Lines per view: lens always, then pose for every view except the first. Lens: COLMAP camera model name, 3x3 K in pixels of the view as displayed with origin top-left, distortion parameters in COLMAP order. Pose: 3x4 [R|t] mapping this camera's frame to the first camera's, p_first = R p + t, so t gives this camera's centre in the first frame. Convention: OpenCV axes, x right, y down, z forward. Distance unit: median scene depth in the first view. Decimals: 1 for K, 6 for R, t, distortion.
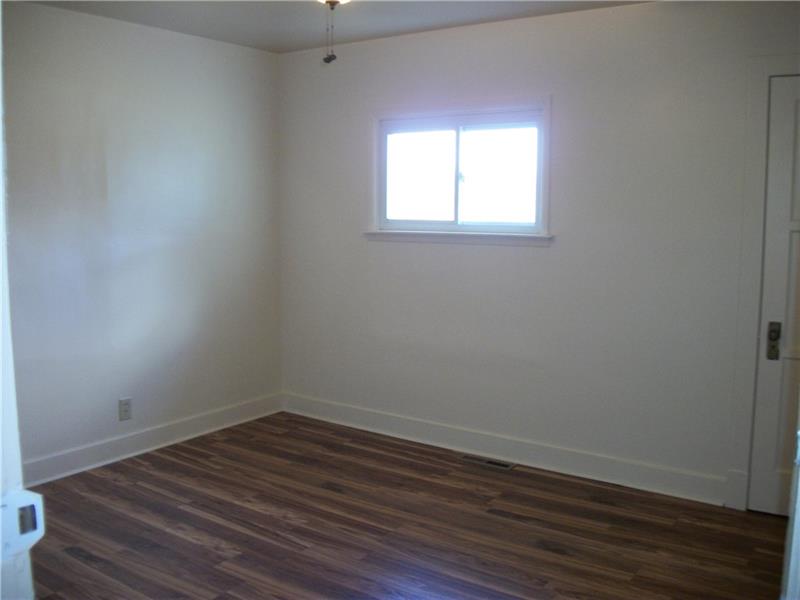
lens RADIAL K [[761.3, 0, 399.4], [0, 761.3, 299.7], [0, 0, 1]] dist [-0.084762, 0.000000]
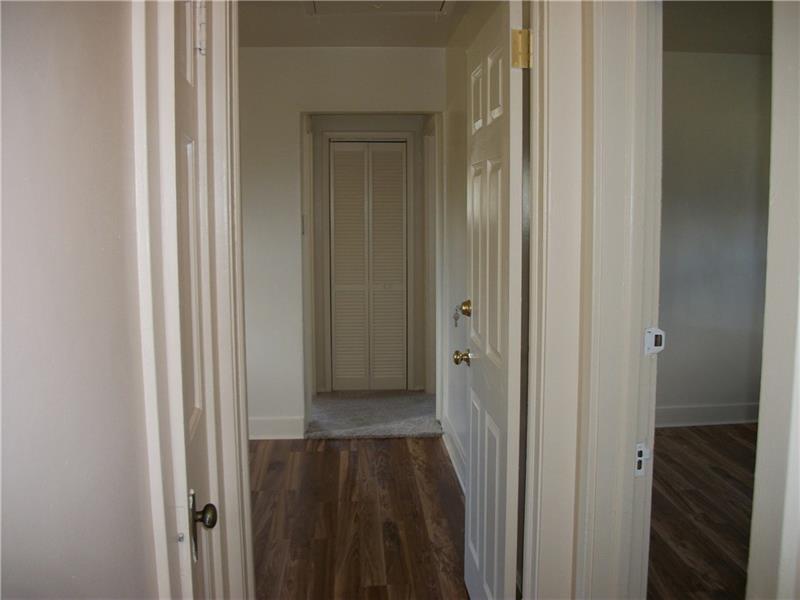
lens RADIAL K [[761.3, 0, 400.0], [0, 761.3, 298.6], [0, 0, 1]] dist [-0.084762, 0.000000]
pose [[0.625714, 0.084806, -0.775429, 0.224148], [-0.093032, 0.995091, 0.033760, 0.041773], [0.774485, 0.051016, 0.630531, -0.312364]]
